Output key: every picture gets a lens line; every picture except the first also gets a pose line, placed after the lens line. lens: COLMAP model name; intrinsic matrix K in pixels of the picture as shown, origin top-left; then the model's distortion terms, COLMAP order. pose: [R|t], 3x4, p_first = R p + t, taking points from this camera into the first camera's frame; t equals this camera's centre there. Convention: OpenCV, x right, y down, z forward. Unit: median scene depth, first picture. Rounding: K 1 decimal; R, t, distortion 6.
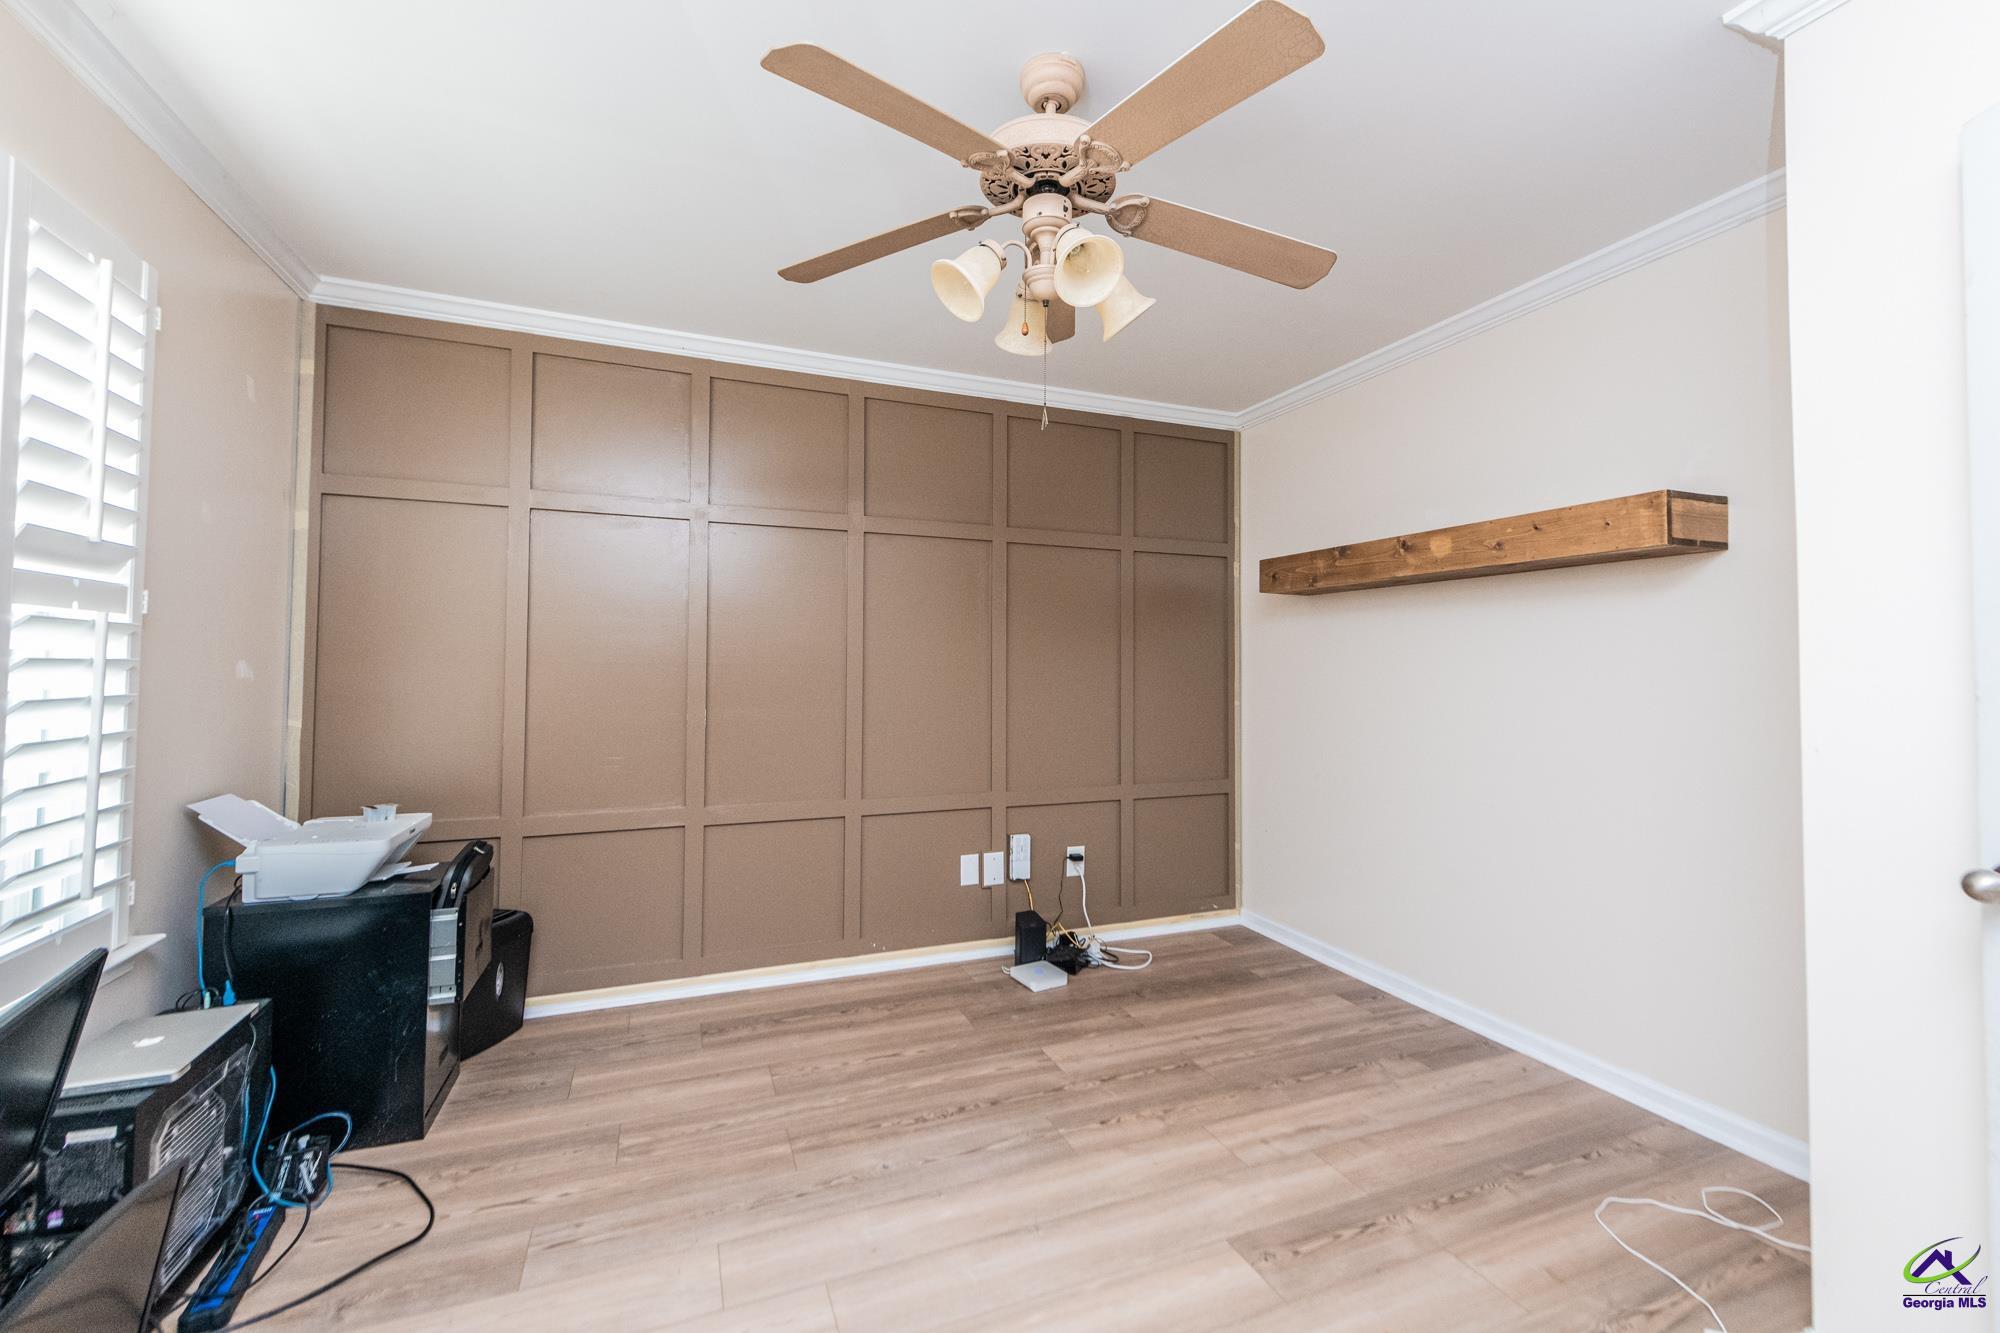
lens RADIAL K [[787.2, 0, 987.7], [0, 787.2, 649.9], [0, 0, 1]] dist [0.017699, -0.007696]
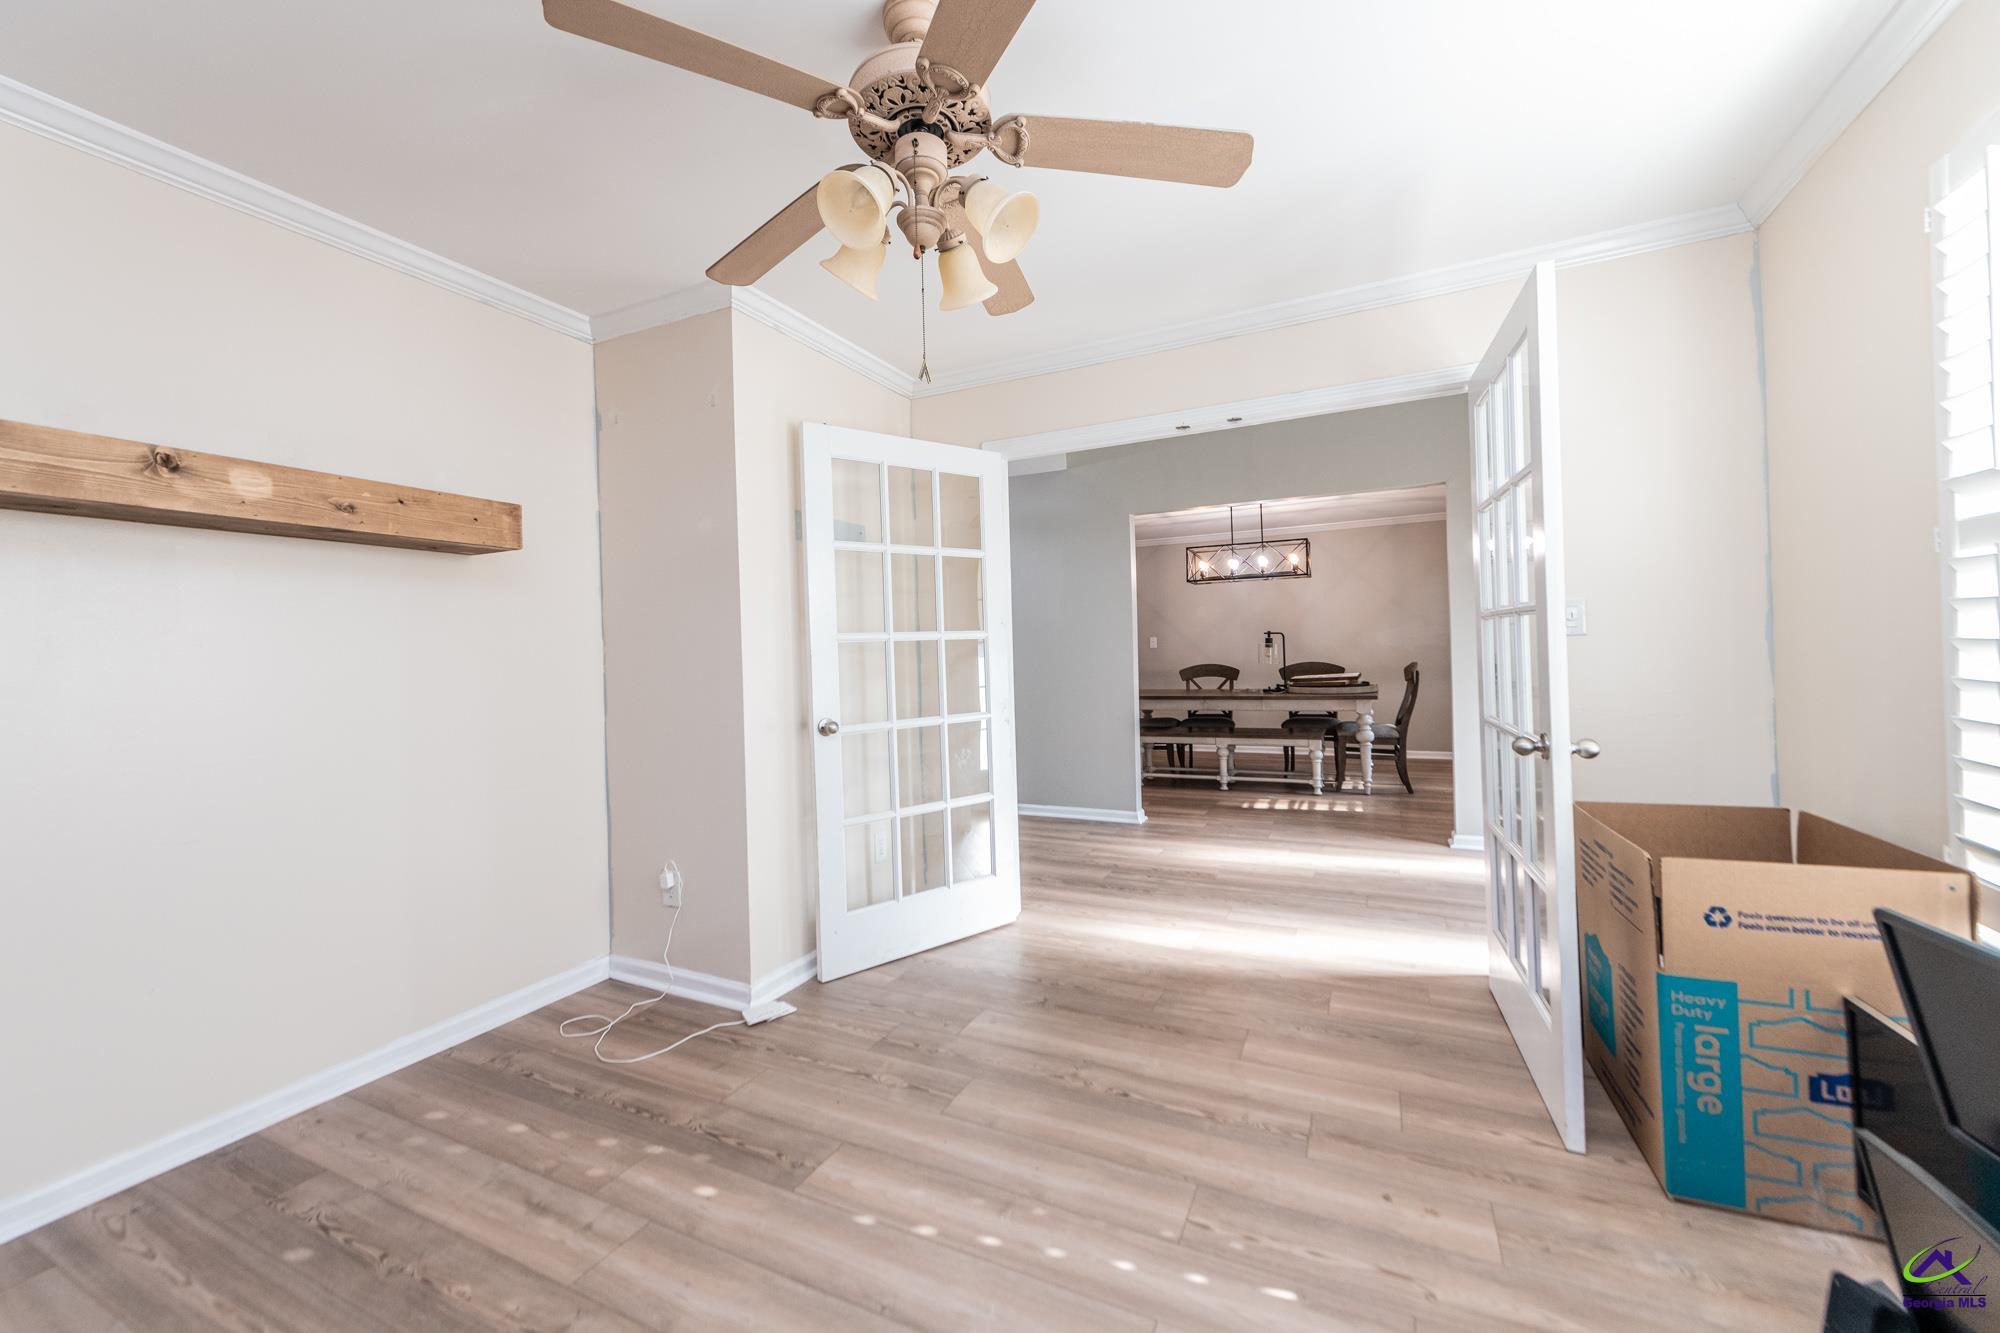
lens RADIAL K [[787.2, 0, 987.7], [0, 787.2, 649.9], [0, 0, 1]] dist [0.017699, -0.007696]
pose [[-0.663447, 0.017730, 0.748013, -0.499802], [0.006979, 0.999822, -0.017509, 0.046709], [-0.748190, -0.006396, -0.663453, 1.151562]]
